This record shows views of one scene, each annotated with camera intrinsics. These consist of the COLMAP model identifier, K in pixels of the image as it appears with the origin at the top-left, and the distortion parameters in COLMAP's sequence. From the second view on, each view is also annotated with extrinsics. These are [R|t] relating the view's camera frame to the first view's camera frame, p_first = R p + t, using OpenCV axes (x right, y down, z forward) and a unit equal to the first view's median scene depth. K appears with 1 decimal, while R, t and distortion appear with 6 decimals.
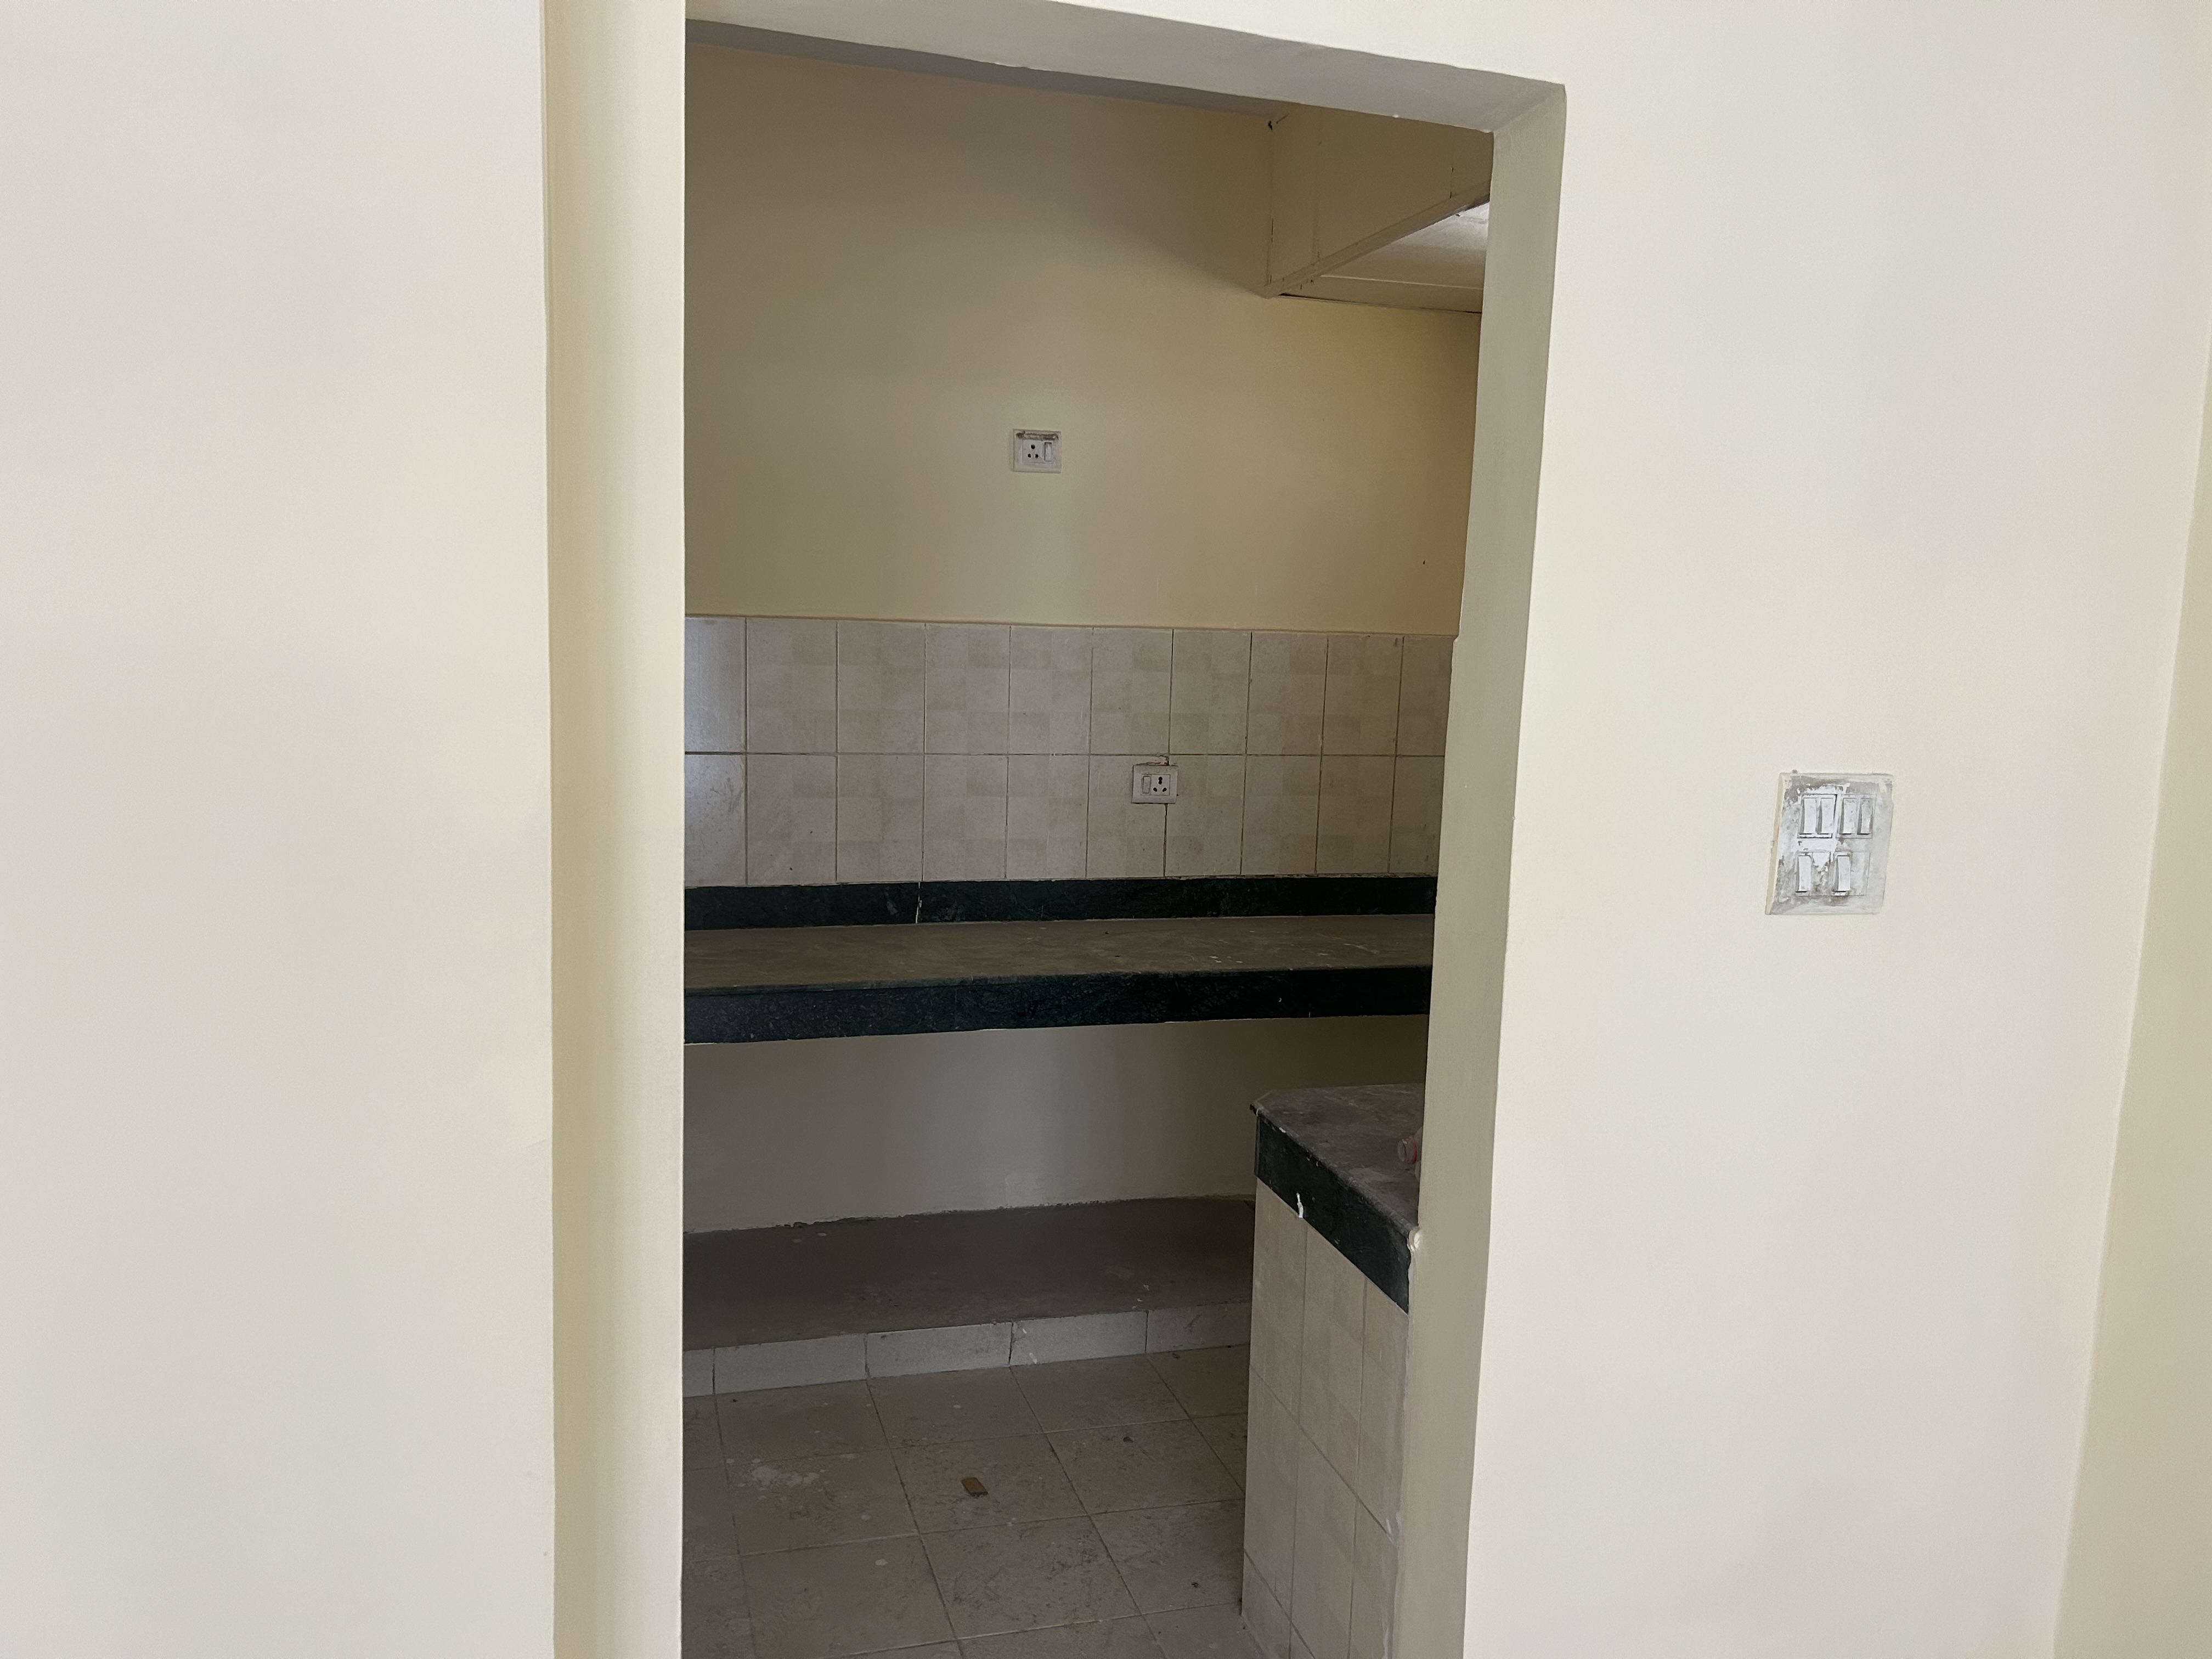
lens RADIAL K [[1689.6, 0, 1103.3], [0, 1689.6, 831.9], [0, 0, 1]] dist [-0.000758, 0.009076]
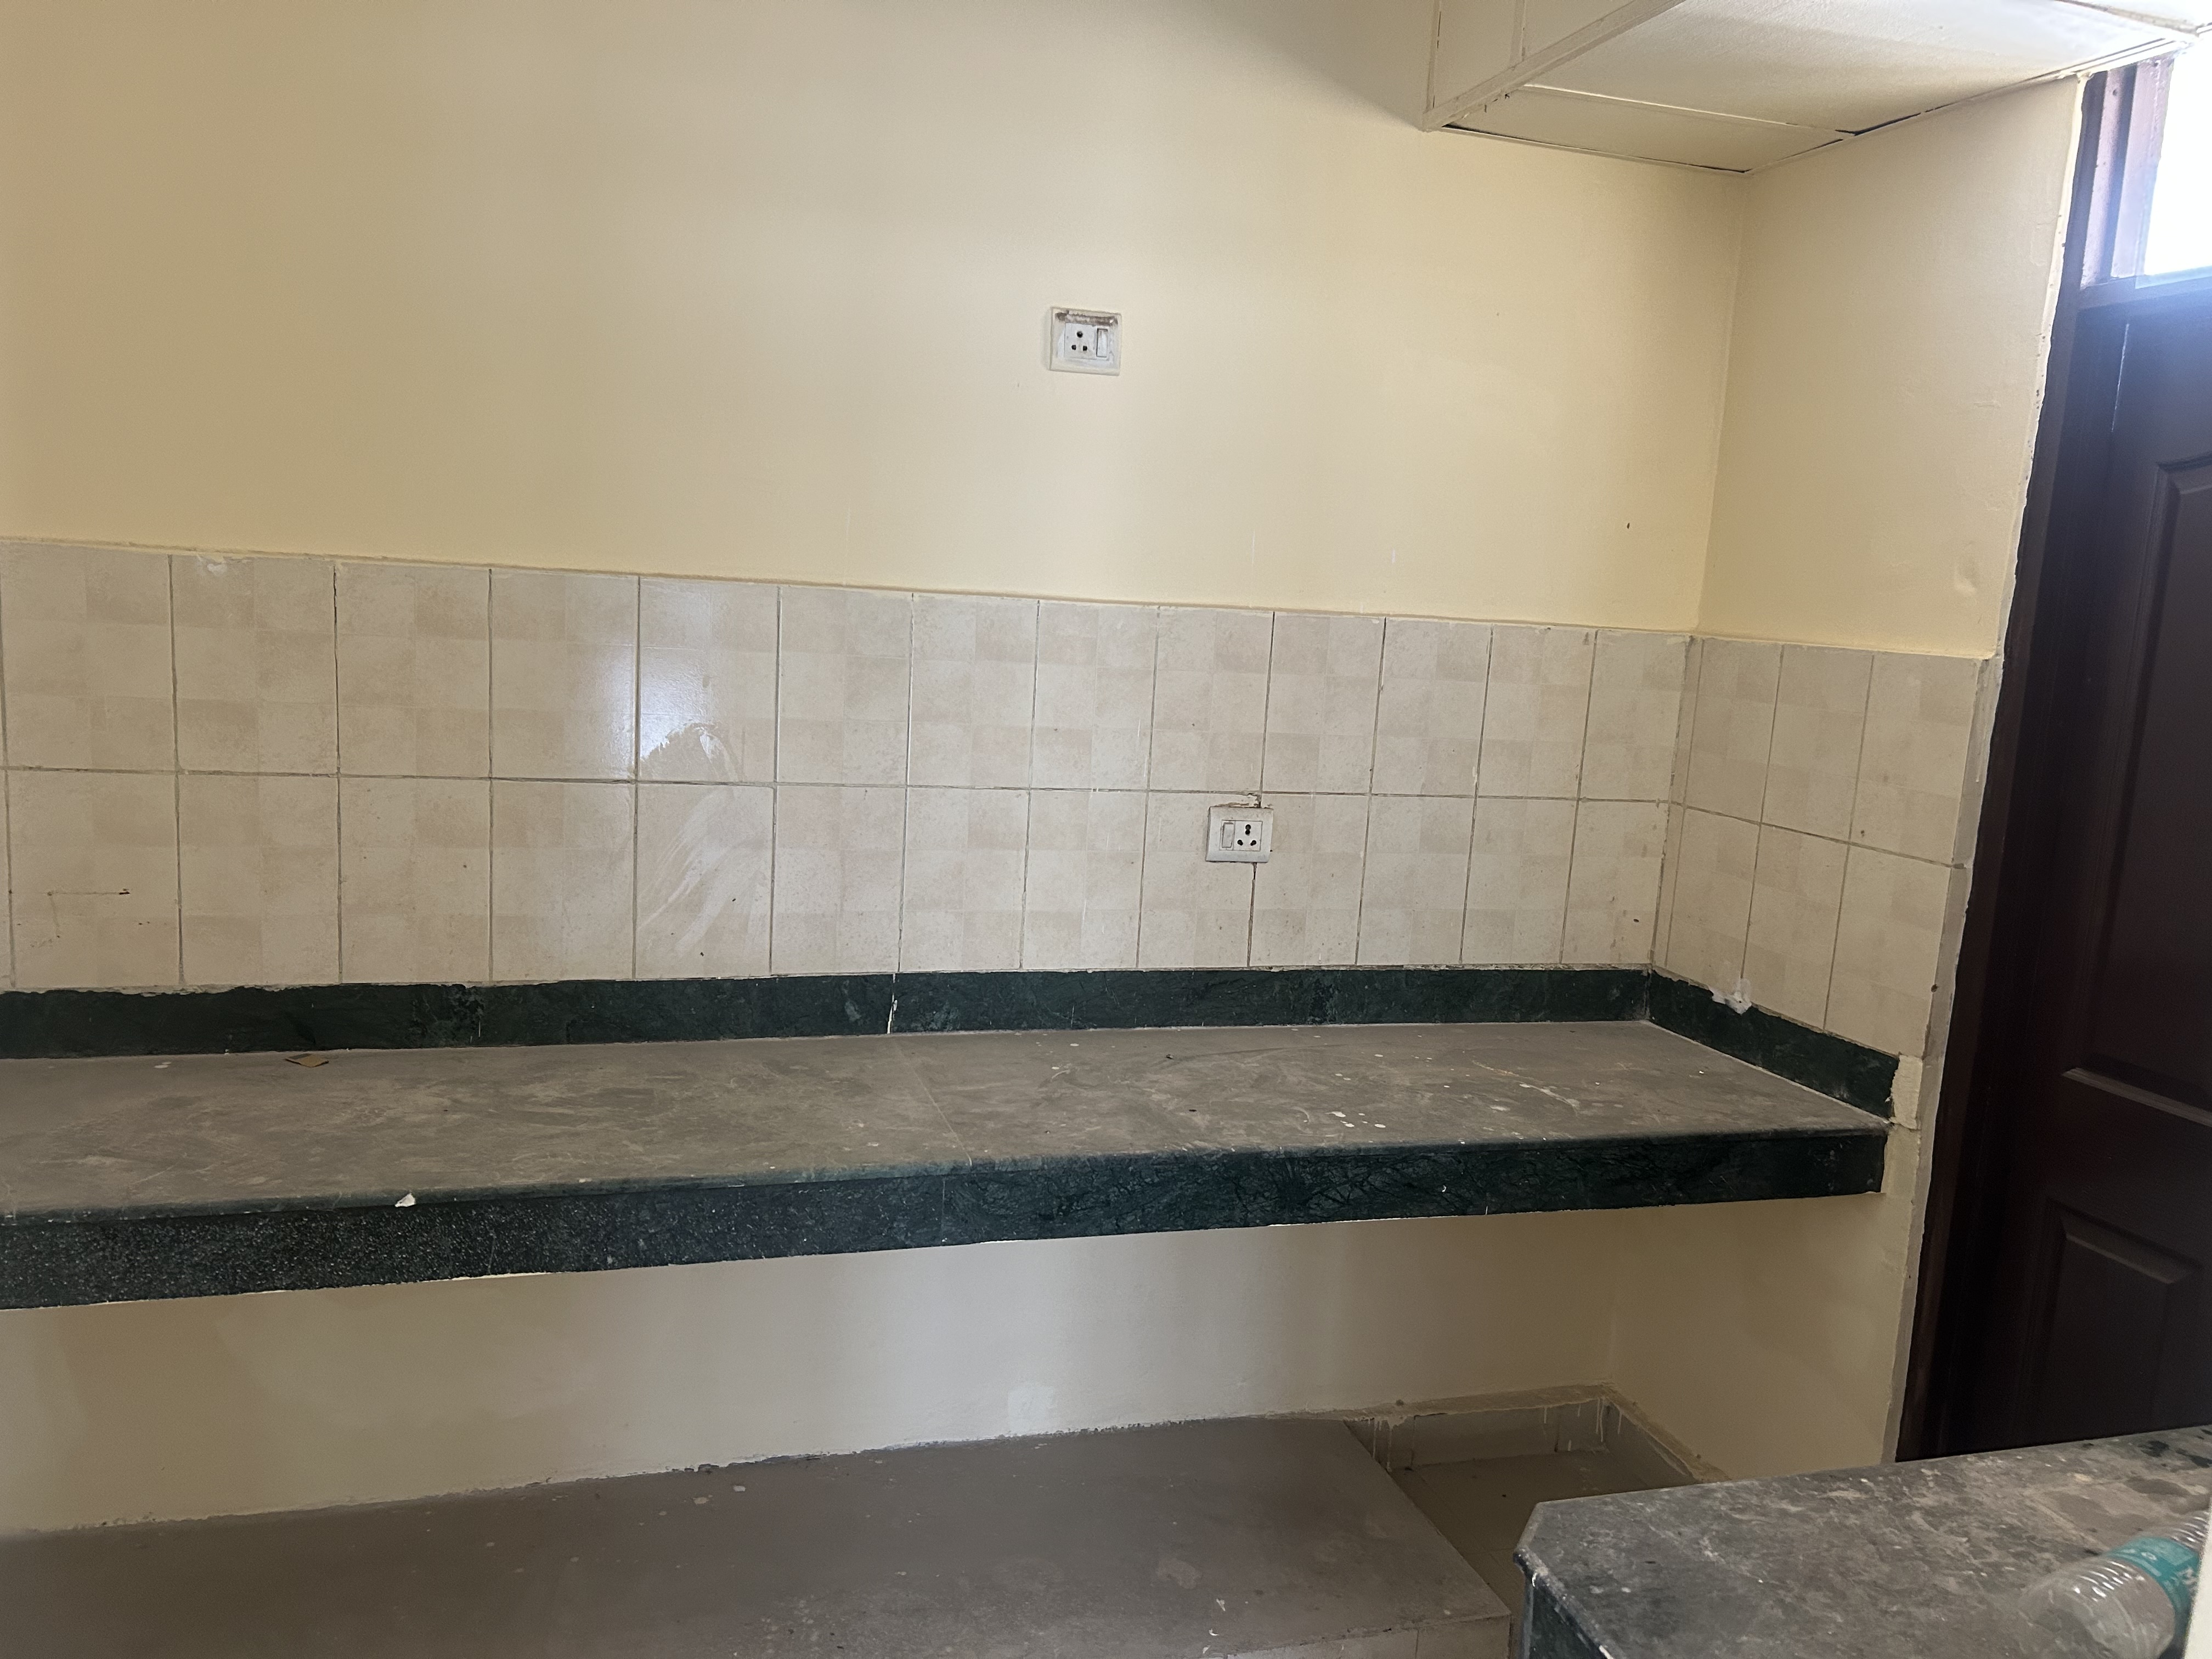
lens RADIAL K [[1689.6, 0, 1115.4], [0, 1689.6, 815.5], [0, 0, 1]] dist [-0.000758, 0.009076]
pose [[0.999592, 0.025921, 0.012025, -0.029891], [-0.025999, 0.999642, 0.006388, -0.040550], [-0.011855, -0.006698, 0.999907, 0.319867]]
